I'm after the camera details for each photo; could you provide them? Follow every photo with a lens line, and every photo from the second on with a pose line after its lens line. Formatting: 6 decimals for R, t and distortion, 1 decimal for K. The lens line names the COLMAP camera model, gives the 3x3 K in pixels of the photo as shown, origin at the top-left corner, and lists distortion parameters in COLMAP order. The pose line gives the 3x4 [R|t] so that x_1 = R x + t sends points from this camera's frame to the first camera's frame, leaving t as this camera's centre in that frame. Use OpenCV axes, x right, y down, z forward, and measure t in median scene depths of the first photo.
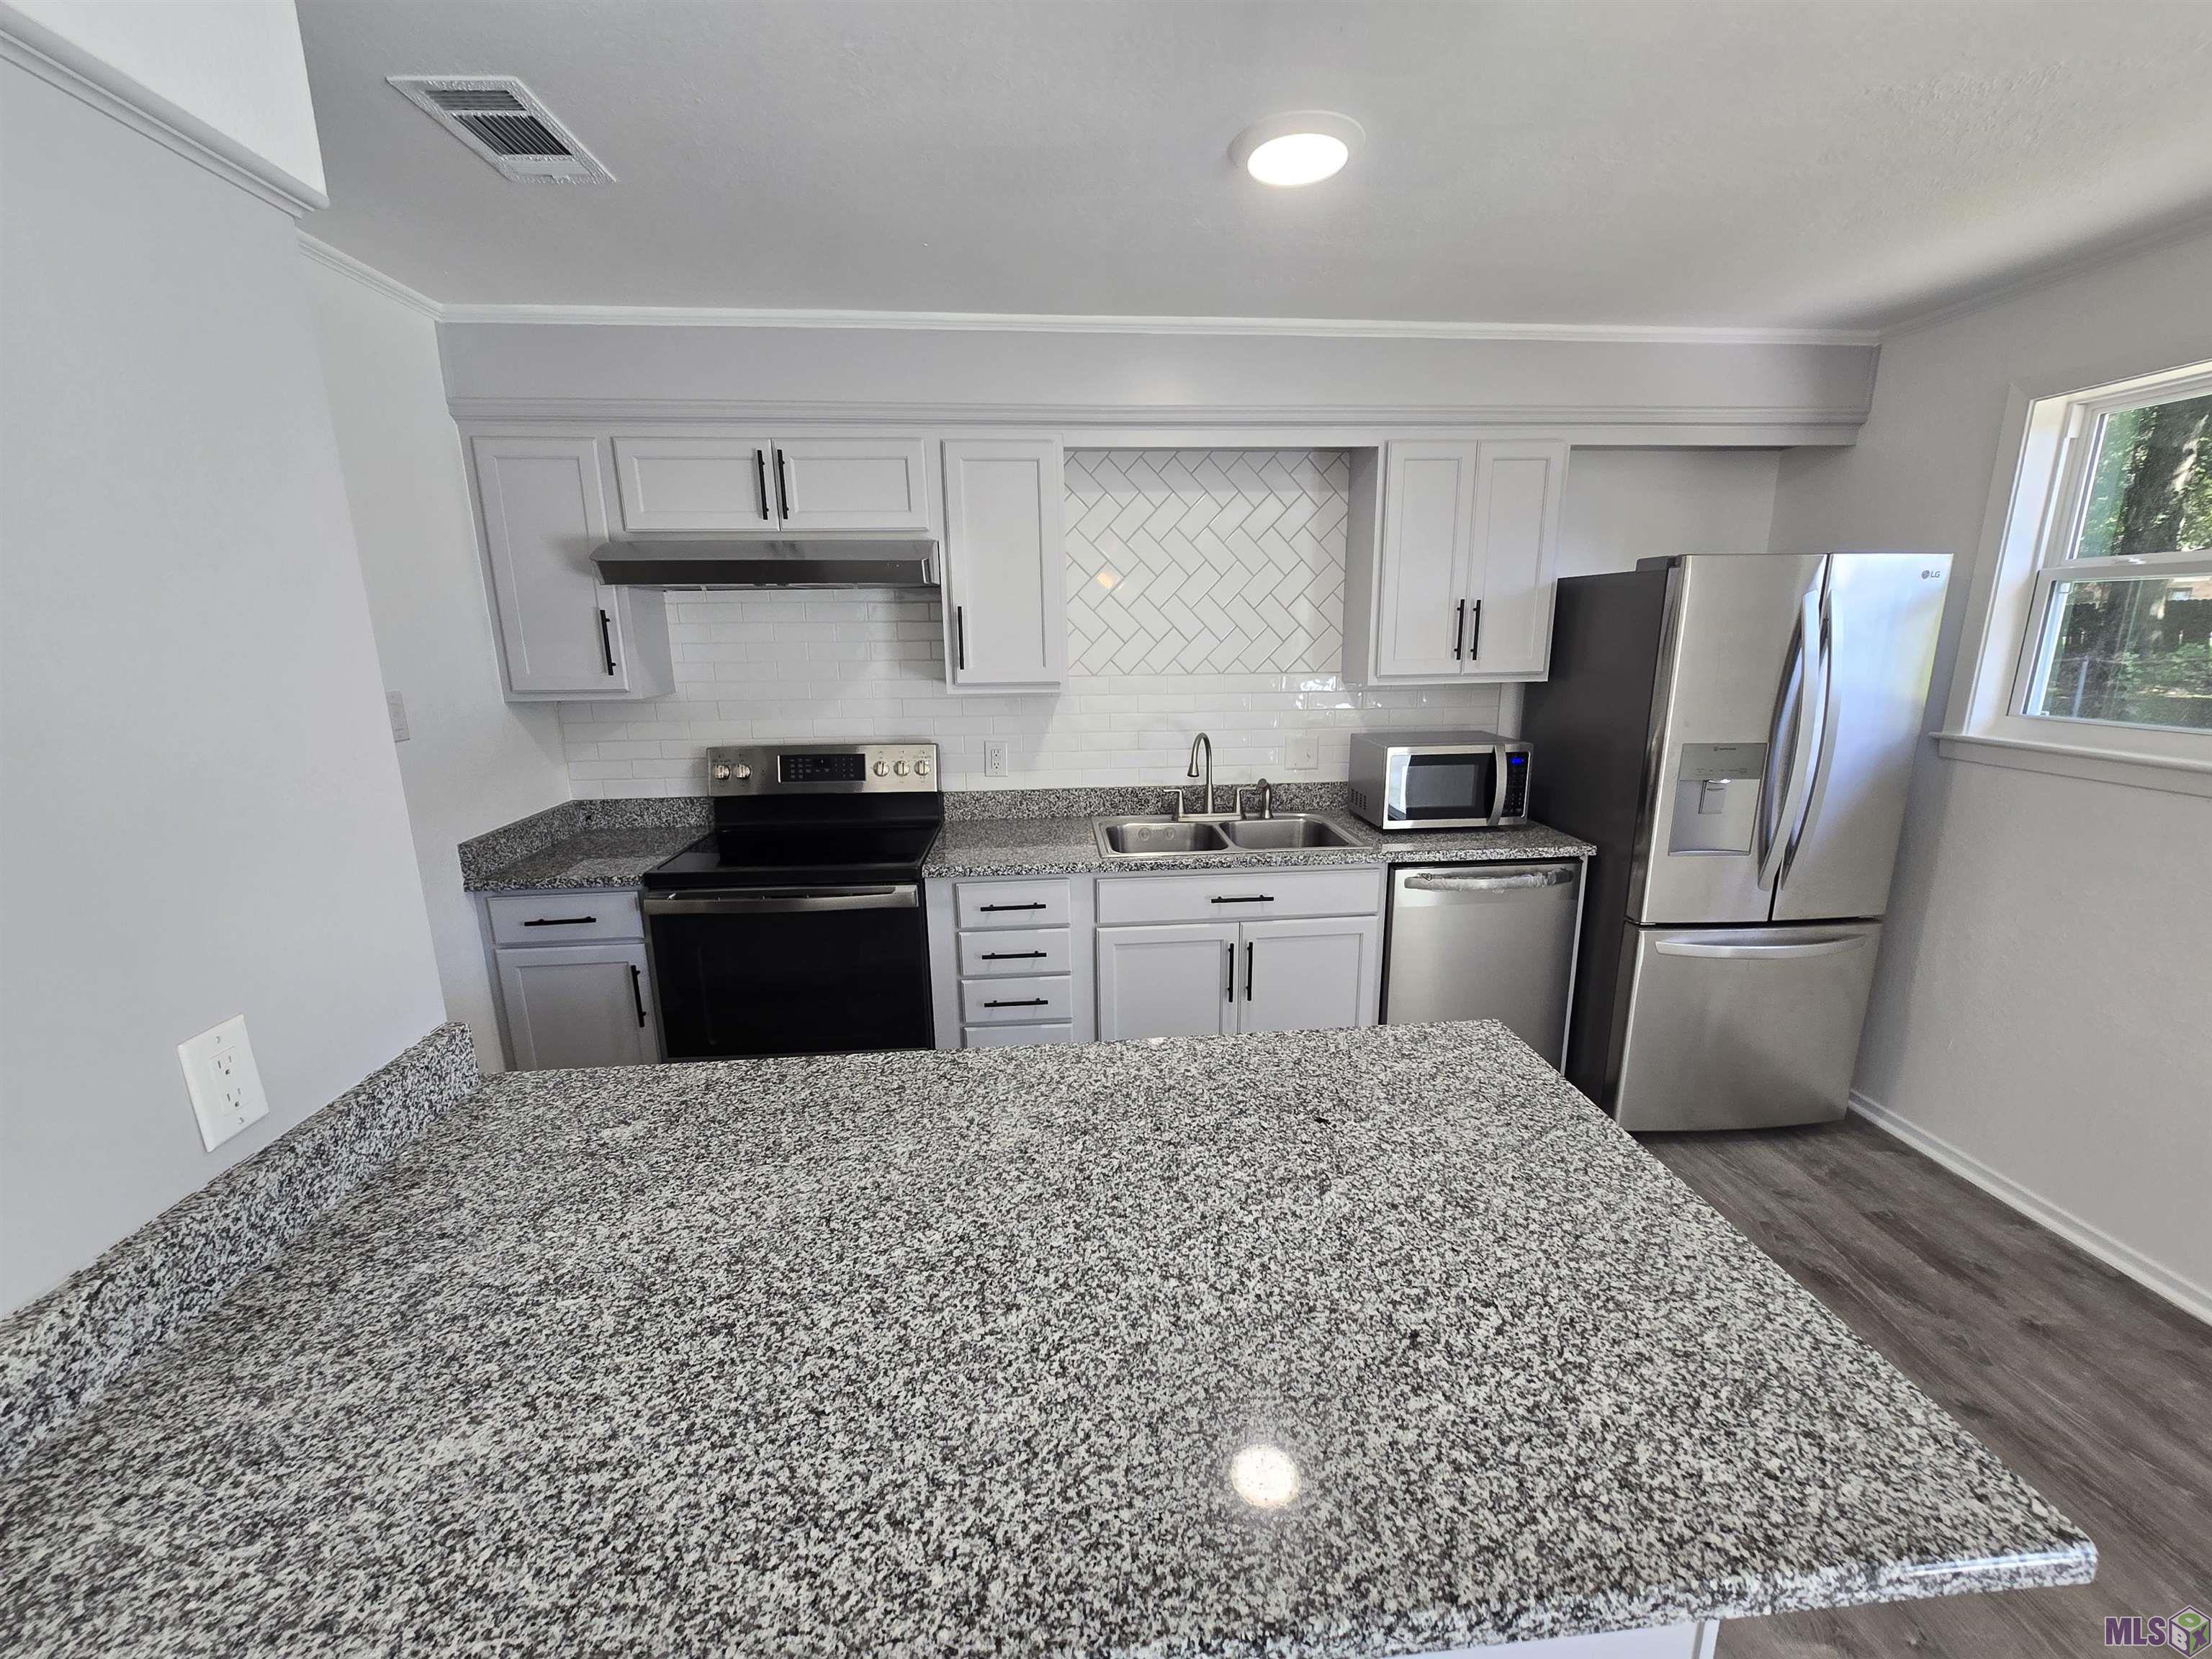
lens RADIAL K [[904.8, 0, 1120.3], [0, 904.8, 835.8], [0, 0, 1]] dist [-0.003809, 0.001099]
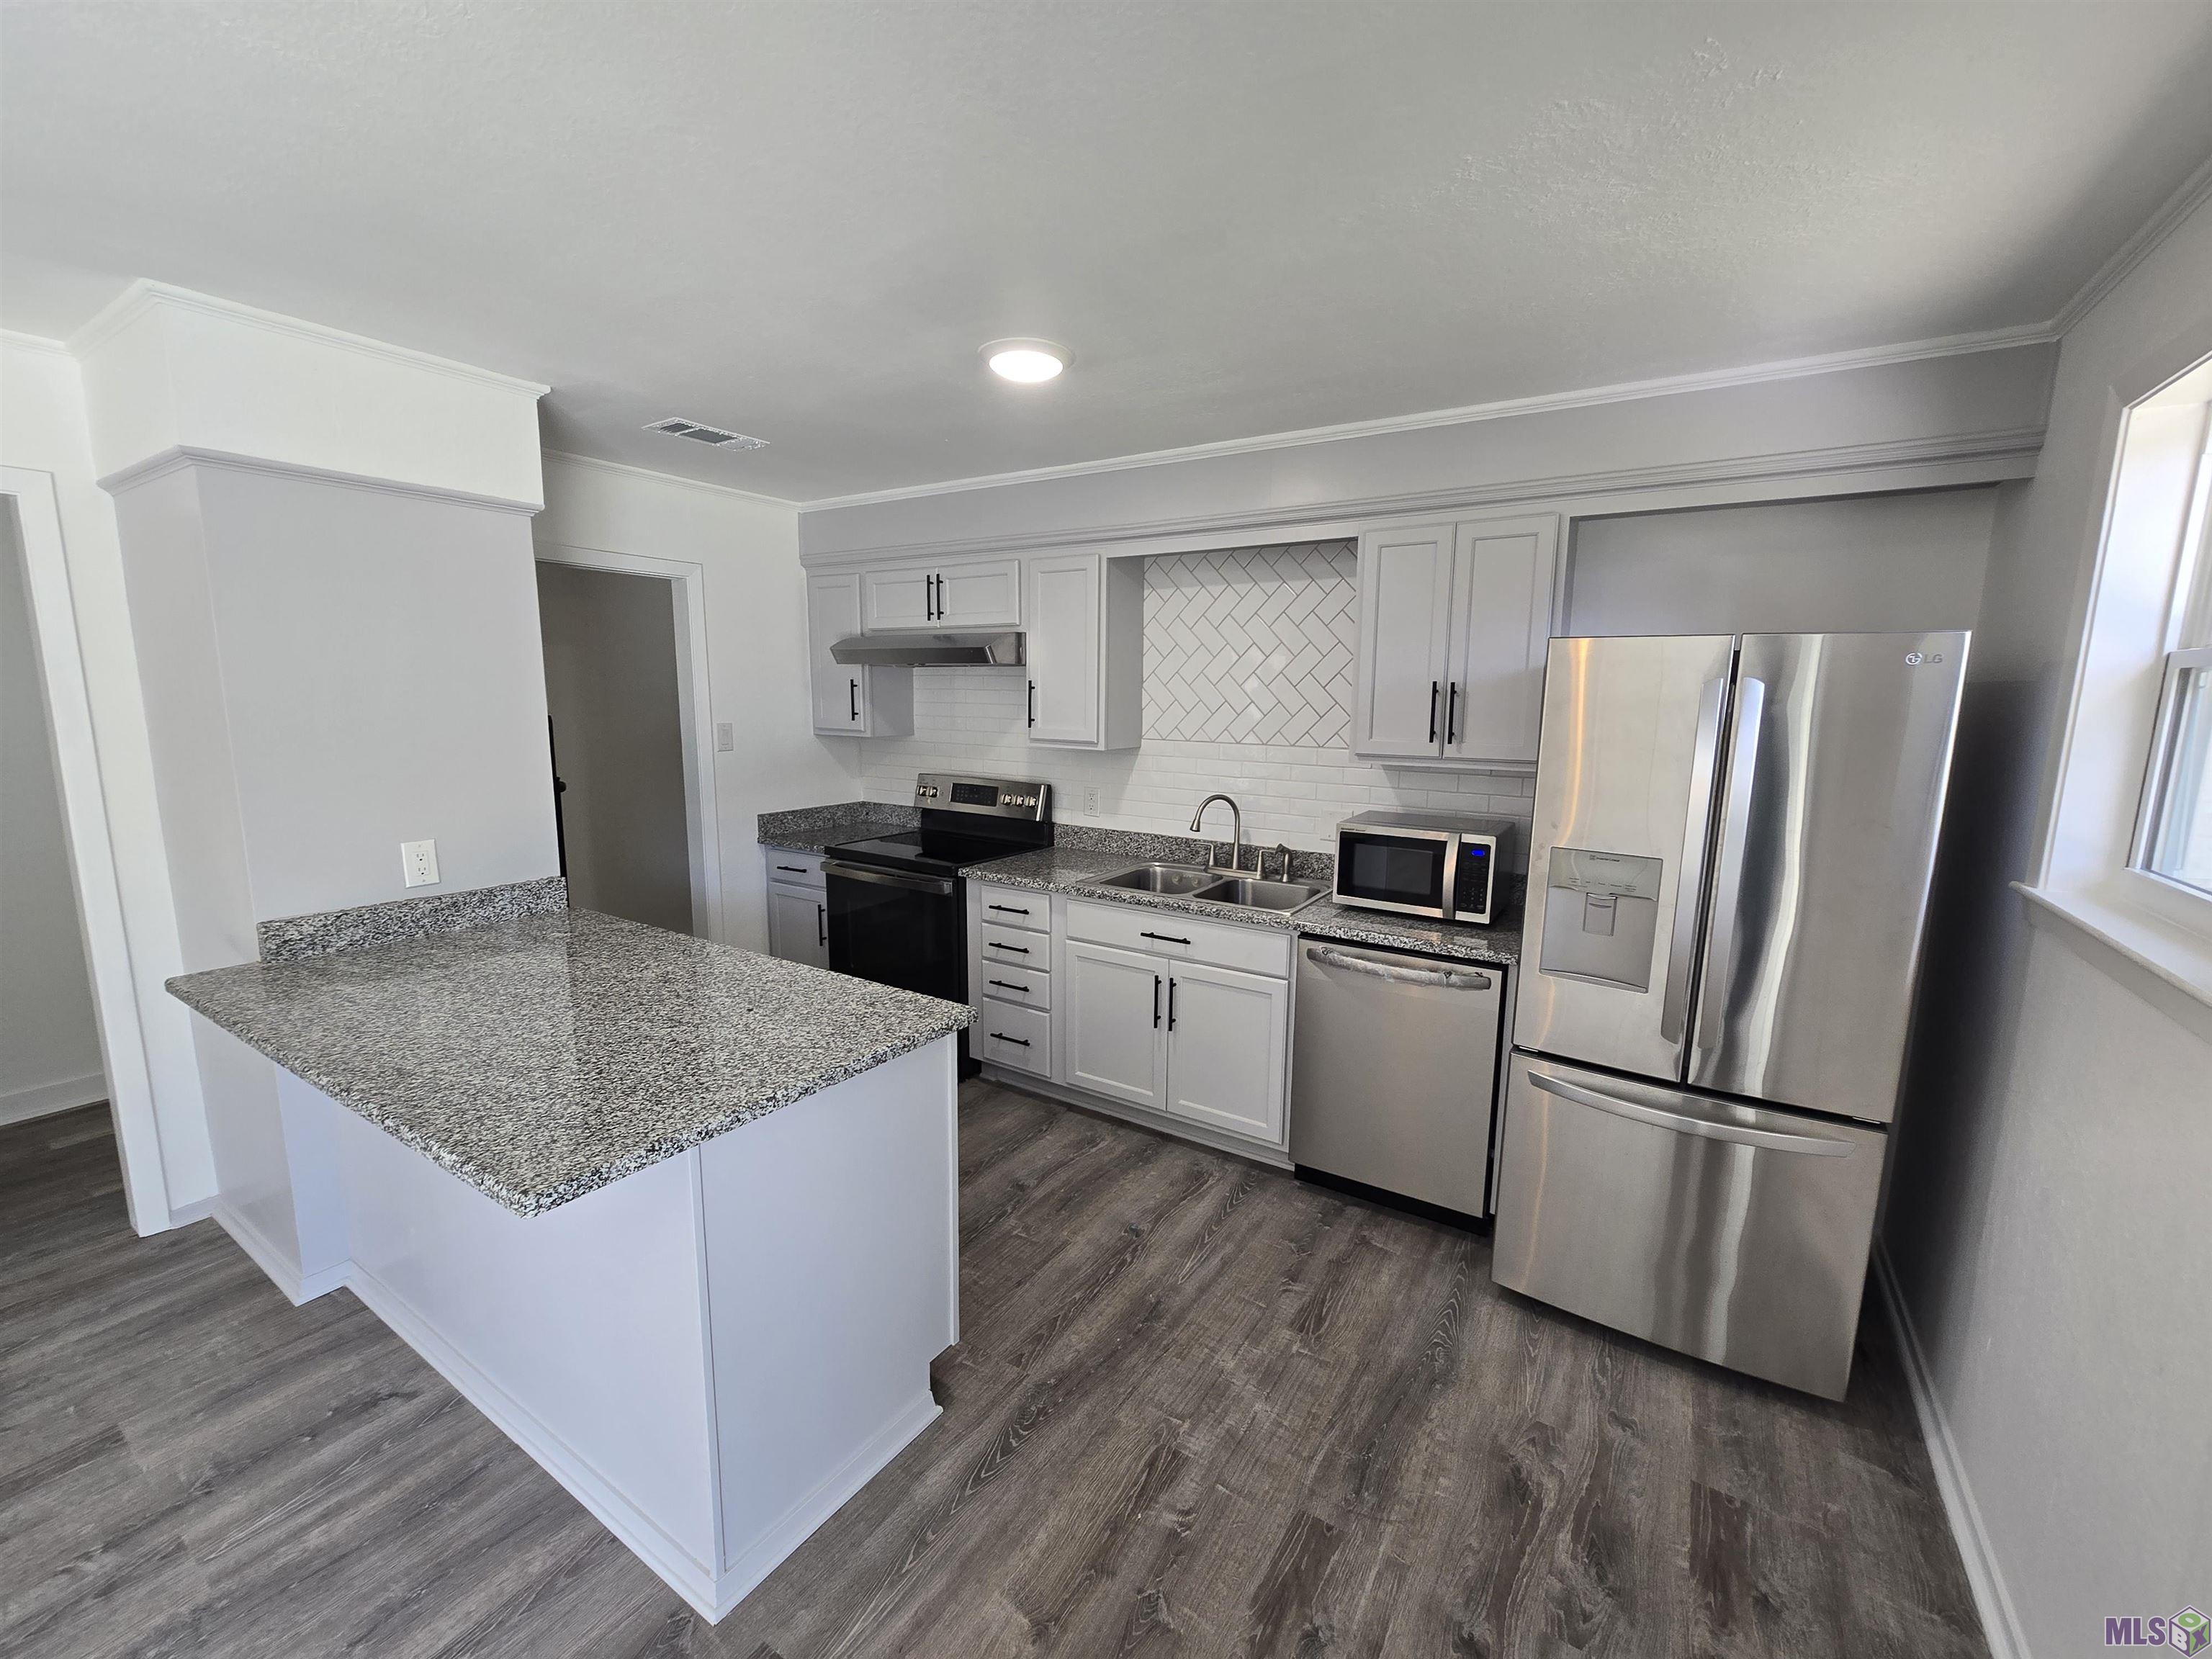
lens RADIAL K [[904.8, 0, 1116.5], [0, 904.8, 832.0], [0, 0, 1]] dist [-0.003809, 0.001099]
pose [[0.794031, 0.115610, -0.596782, 0.779077], [-0.159868, 0.986904, -0.021522, -0.027824], [0.586478, 0.112495, 0.802115, 0.037730]]
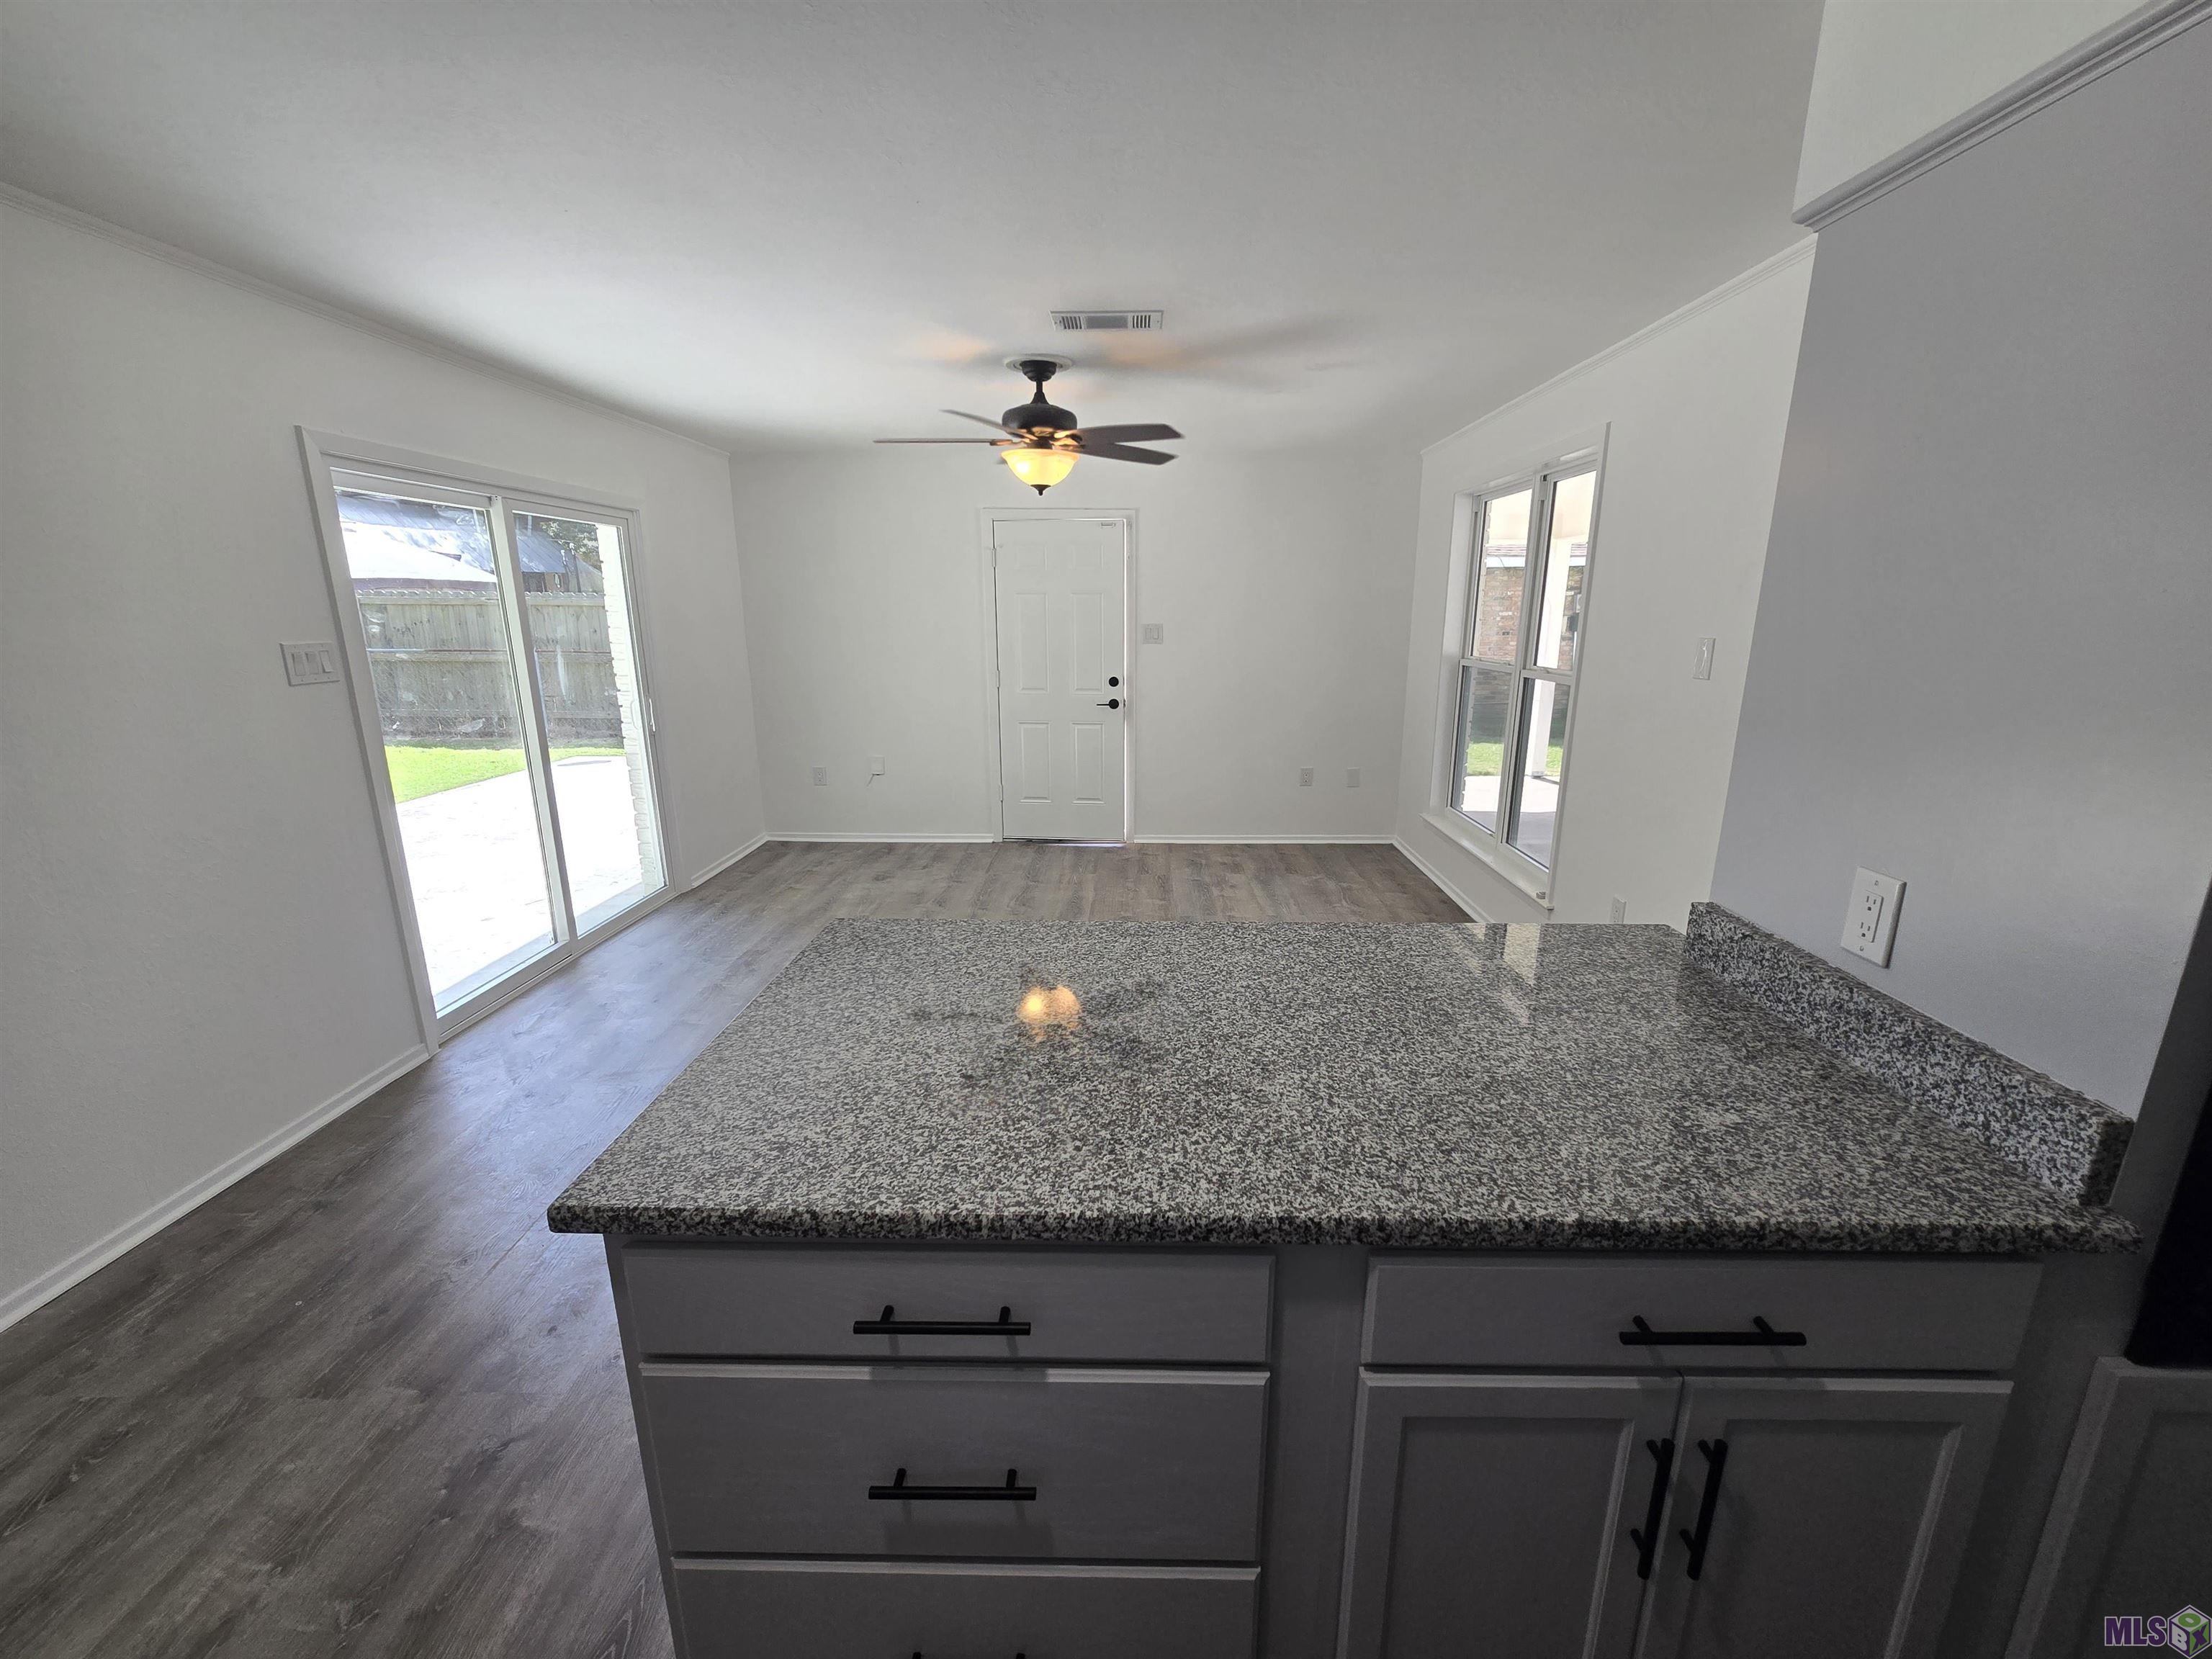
lens RADIAL K [[904.8, 0, 1114.1], [0, 904.8, 831.1], [0, 0, 1]] dist [-0.003809, 0.001099]
pose [[-0.993989, -0.013815, 0.108607, -0.019347], [0.037348, 0.889712, 0.454992, -0.175756], [-0.102914, 0.456313, -0.883848, 0.829120]]
